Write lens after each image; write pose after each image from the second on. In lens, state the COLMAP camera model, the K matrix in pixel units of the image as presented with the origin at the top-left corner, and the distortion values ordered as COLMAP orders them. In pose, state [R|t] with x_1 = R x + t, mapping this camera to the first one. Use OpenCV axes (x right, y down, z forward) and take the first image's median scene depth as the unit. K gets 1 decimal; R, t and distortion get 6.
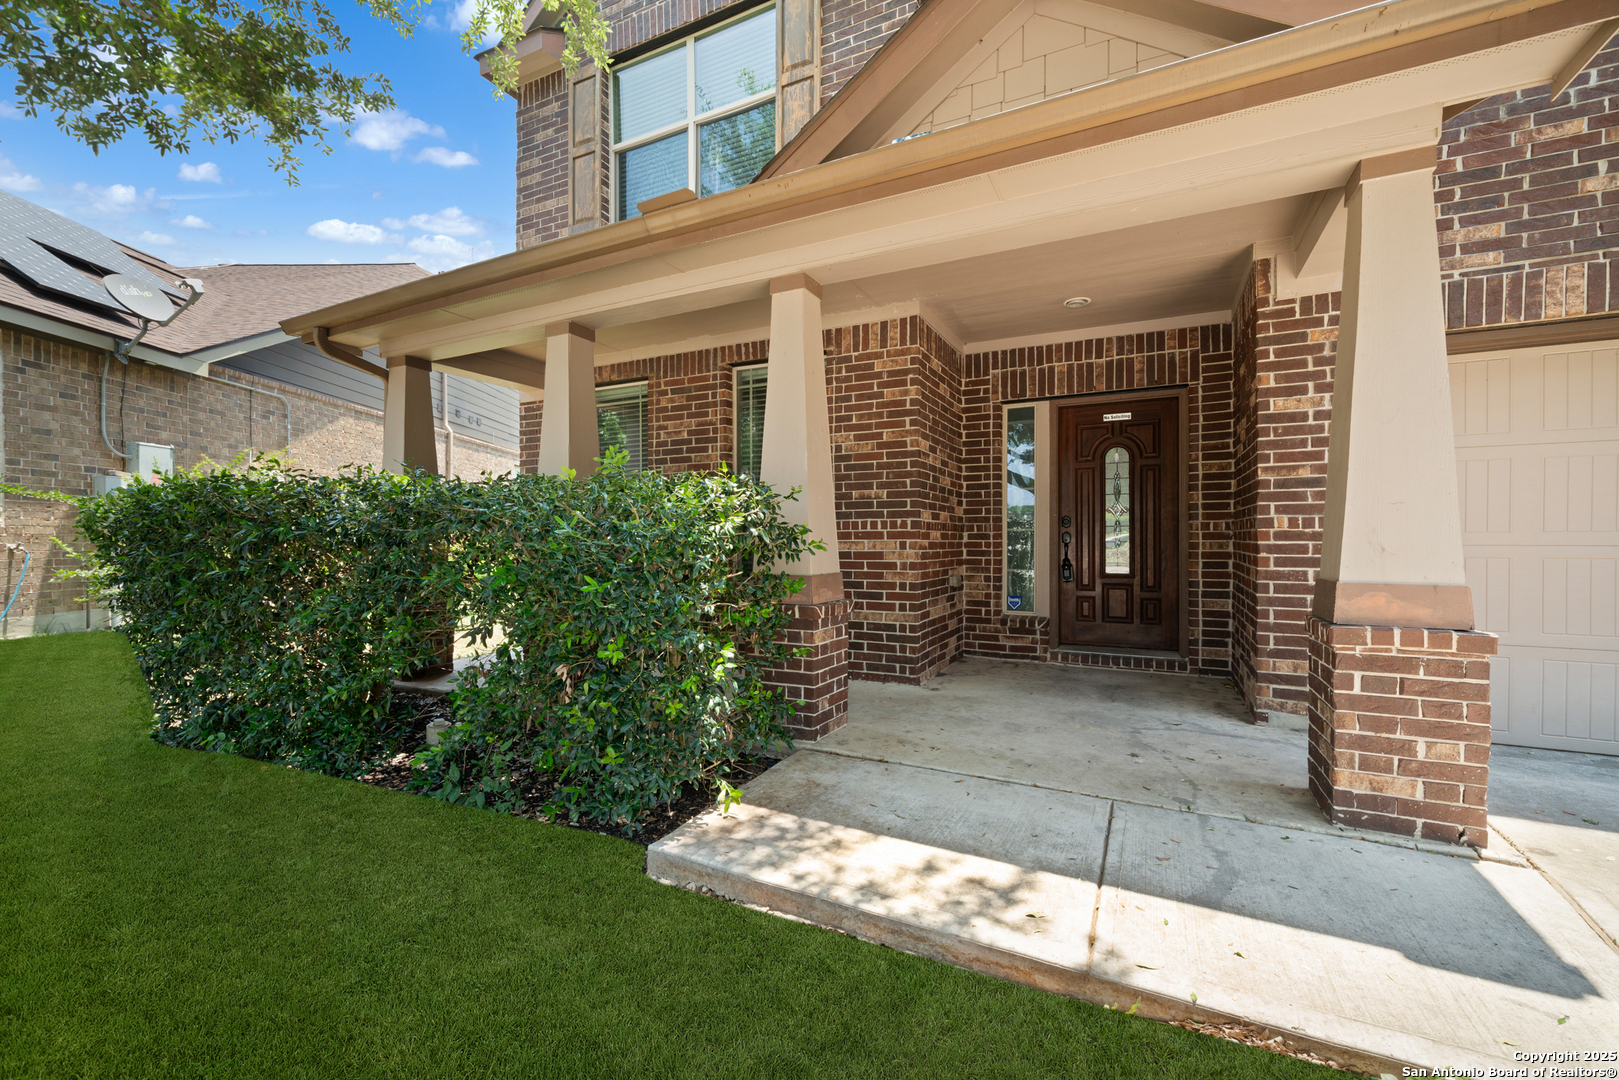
lens RADIAL K [[674.3, 0, 797.5], [0, 674.3, 543.0], [0, 0, 1]] dist [-0.001076, -0.000215]
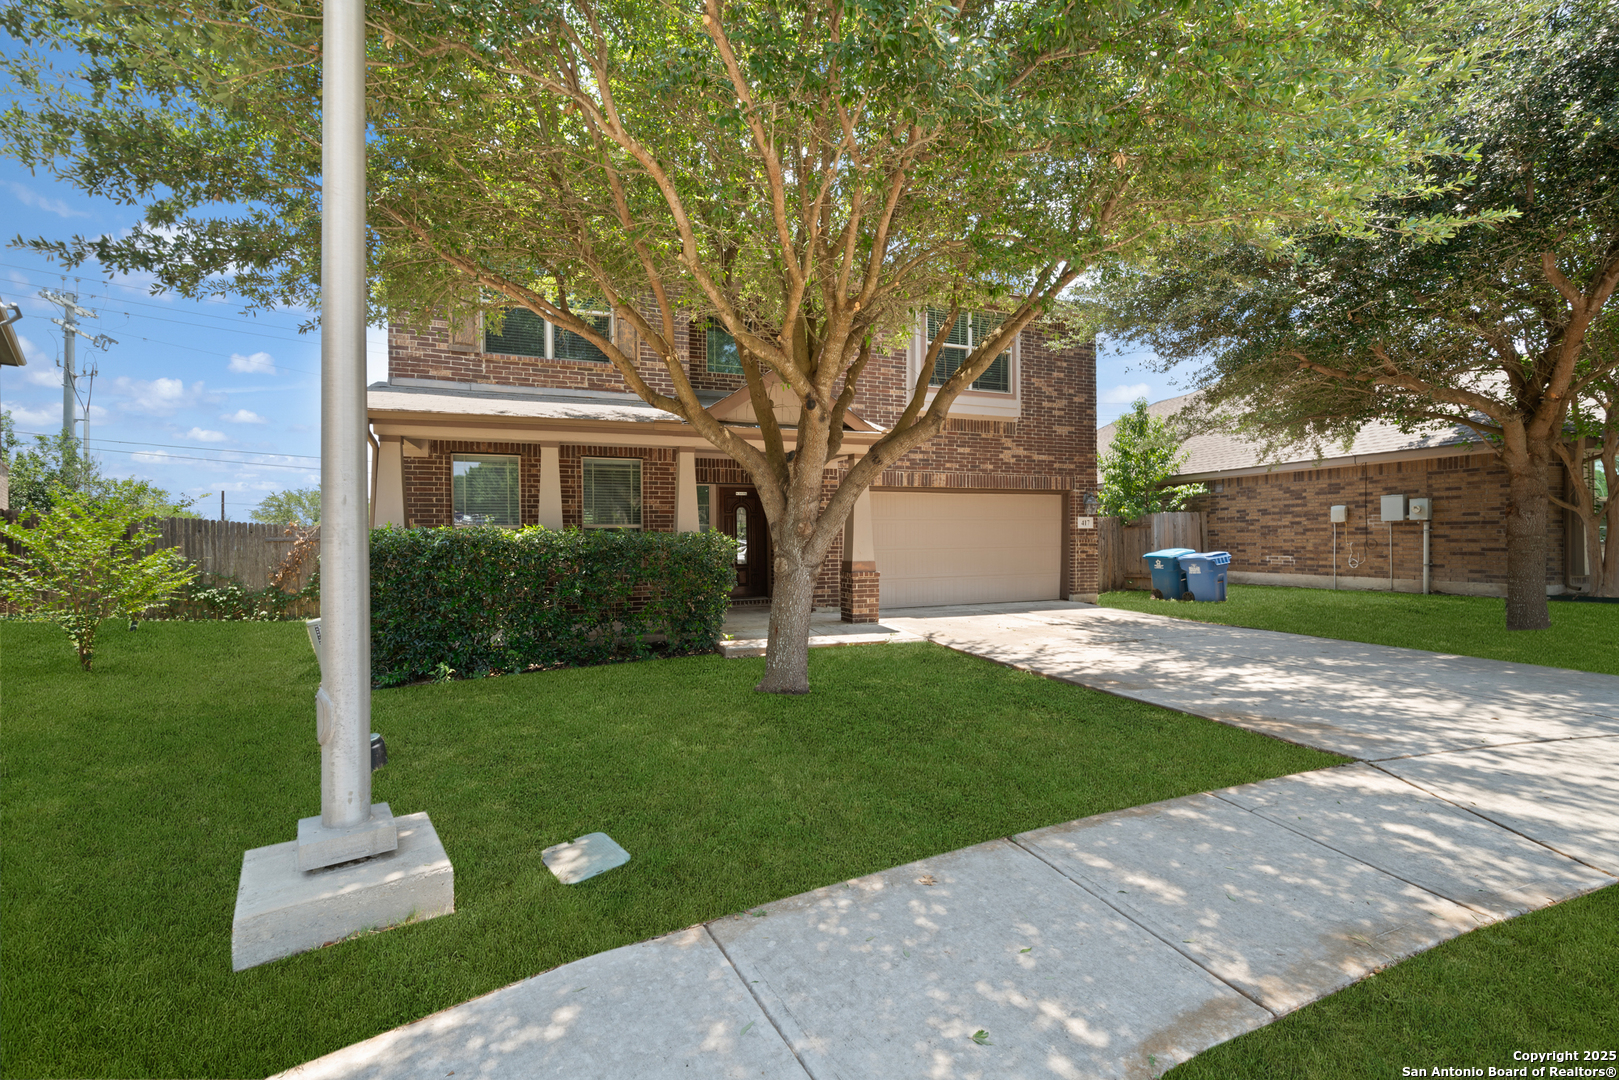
lens RADIAL K [[674.3, 0, 800.9], [0, 674.3, 536.2], [0, 0, 1]] dist [-0.001076, -0.000215]
pose [[0.672862, -0.005684, 0.739746, -1.494058], [0.012665, 0.999912, -0.003837, -0.050146], [-0.739659, 0.011951, 0.672875, -0.921003]]
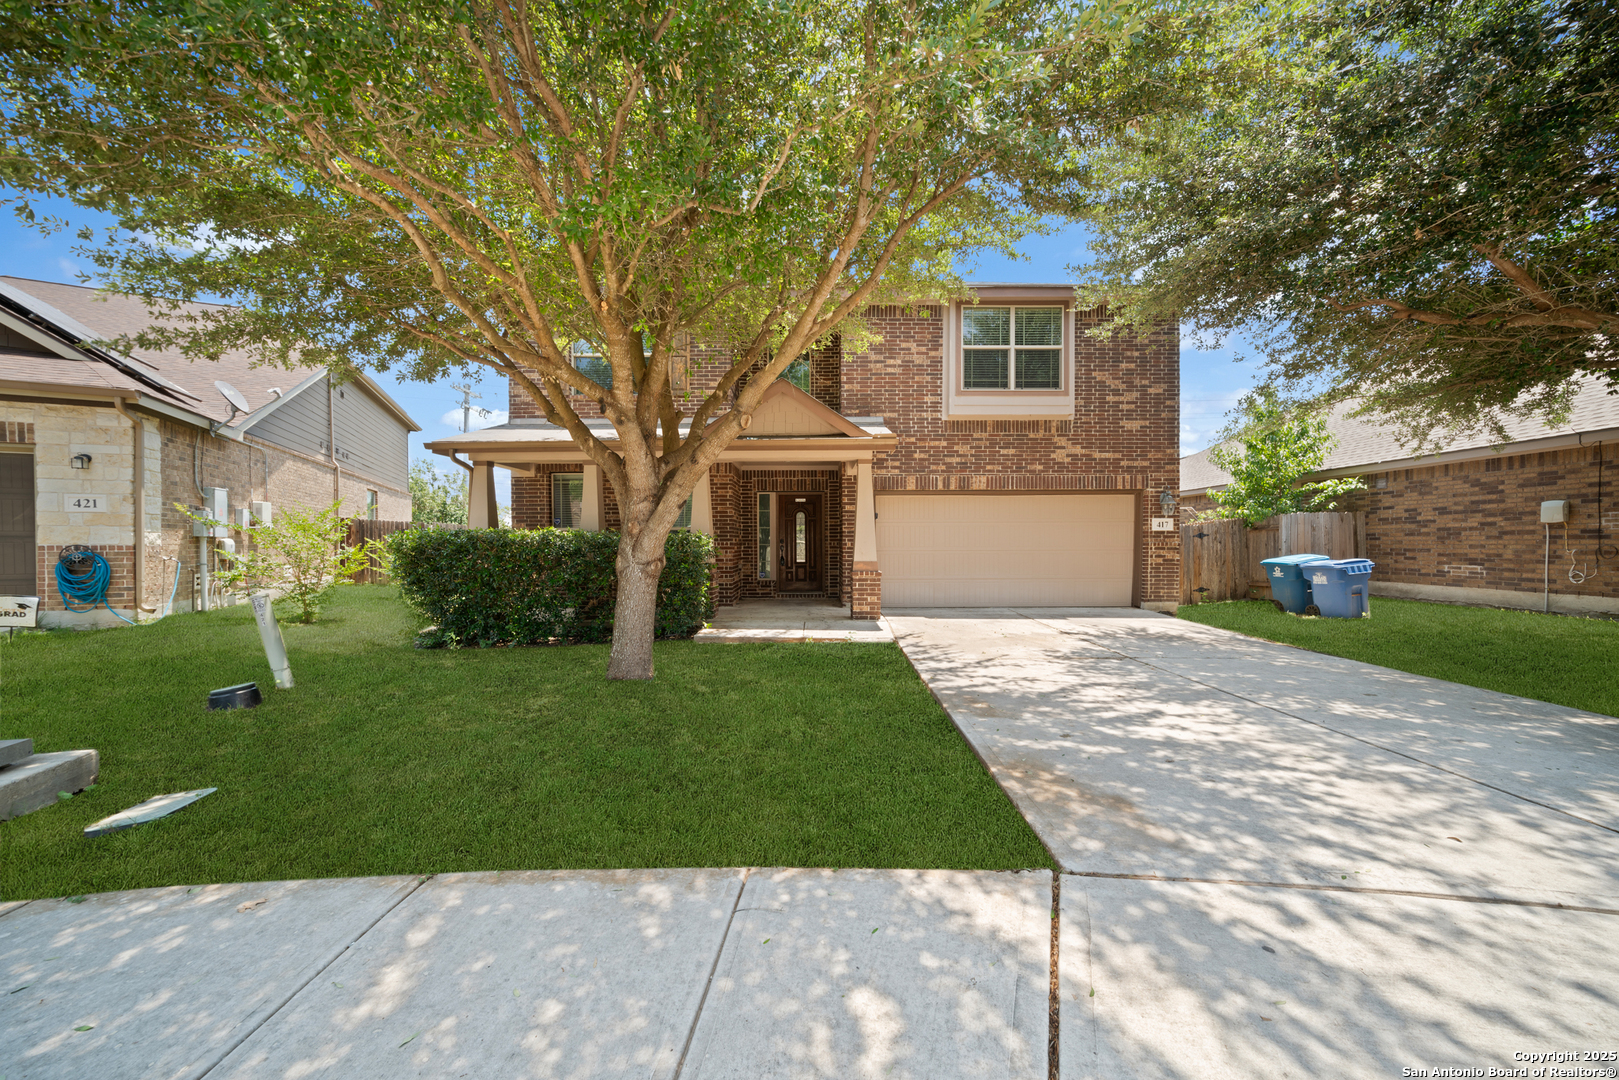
lens RADIAL K [[556.1, 0, 798.3], [0, 556.1, 544.4], [0, 0, 1]] dist [-0.007094, 0.000209]
pose [[0.894993, -0.005710, 0.446044, -0.666317], [0.005422, 0.999983, 0.001922, -0.035090], [-0.446048, 0.000699, 0.895009, -1.238727]]
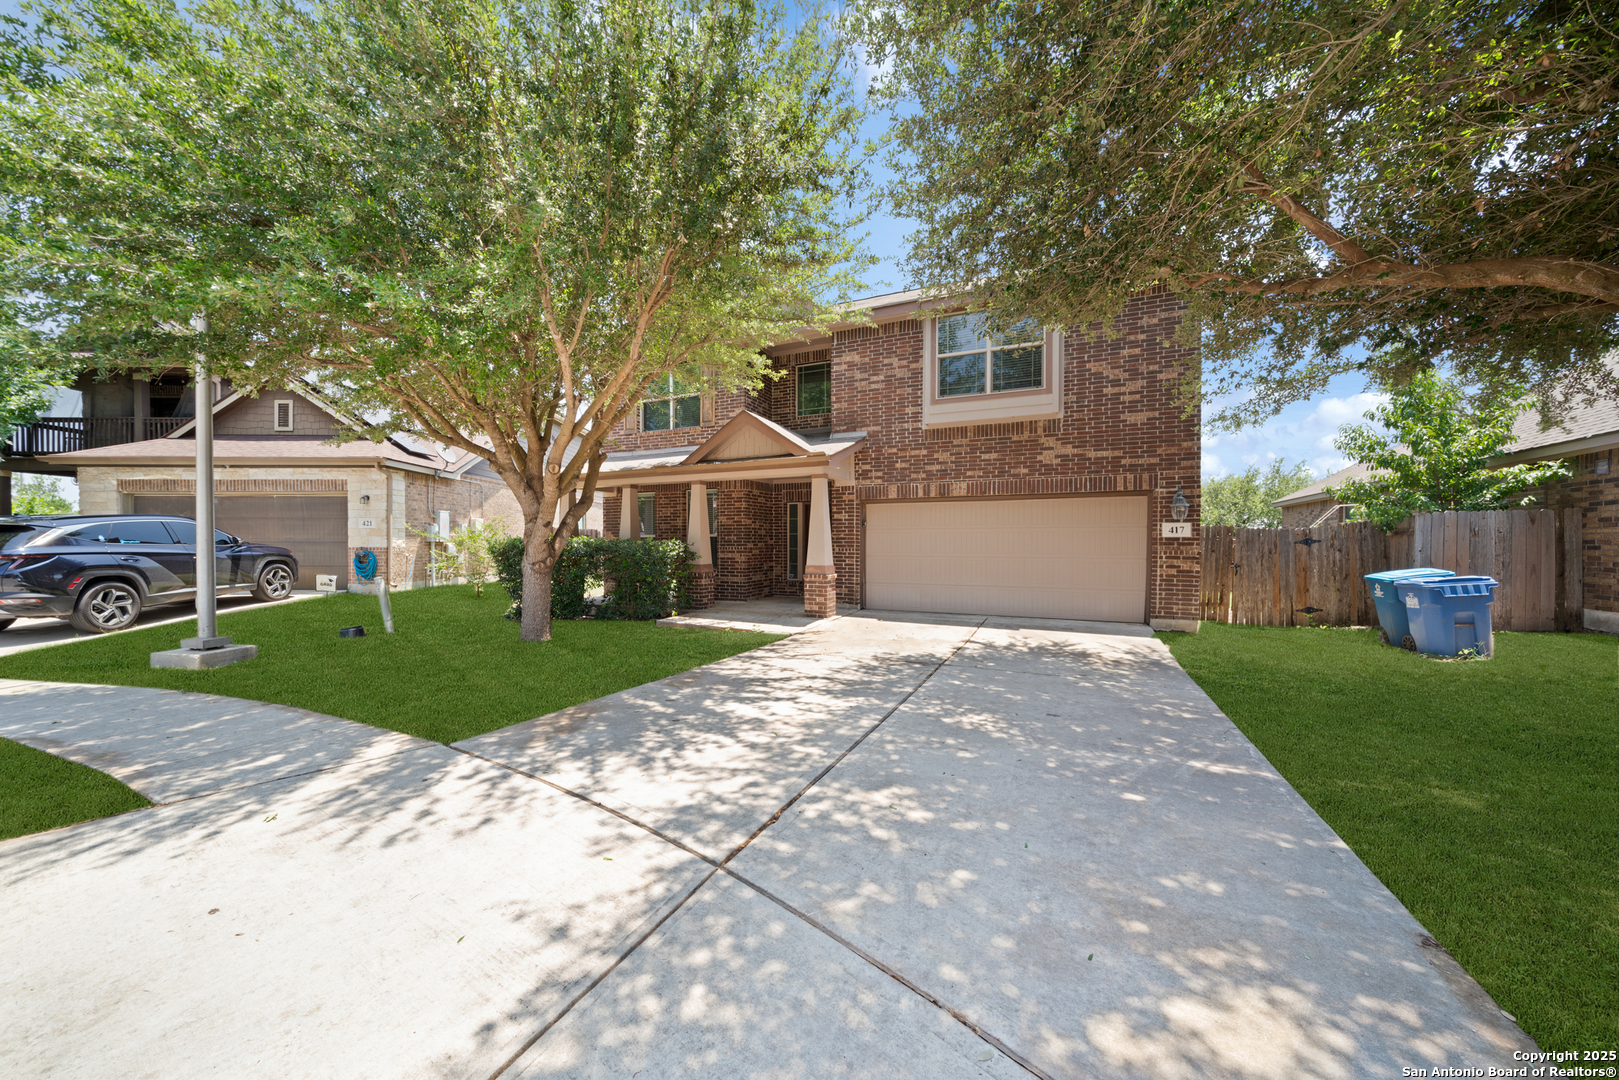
lens RADIAL K [[556.1, 0, 795.2], [0, 556.1, 543.9], [0, 0, 1]] dist [-0.007094, 0.000209]
pose [[0.999333, -0.000492, 0.036504, 0.382840], [0.000527, 0.999999, -0.000944, -0.056216], [-0.036503, 0.000962, 0.999333, -1.849312]]
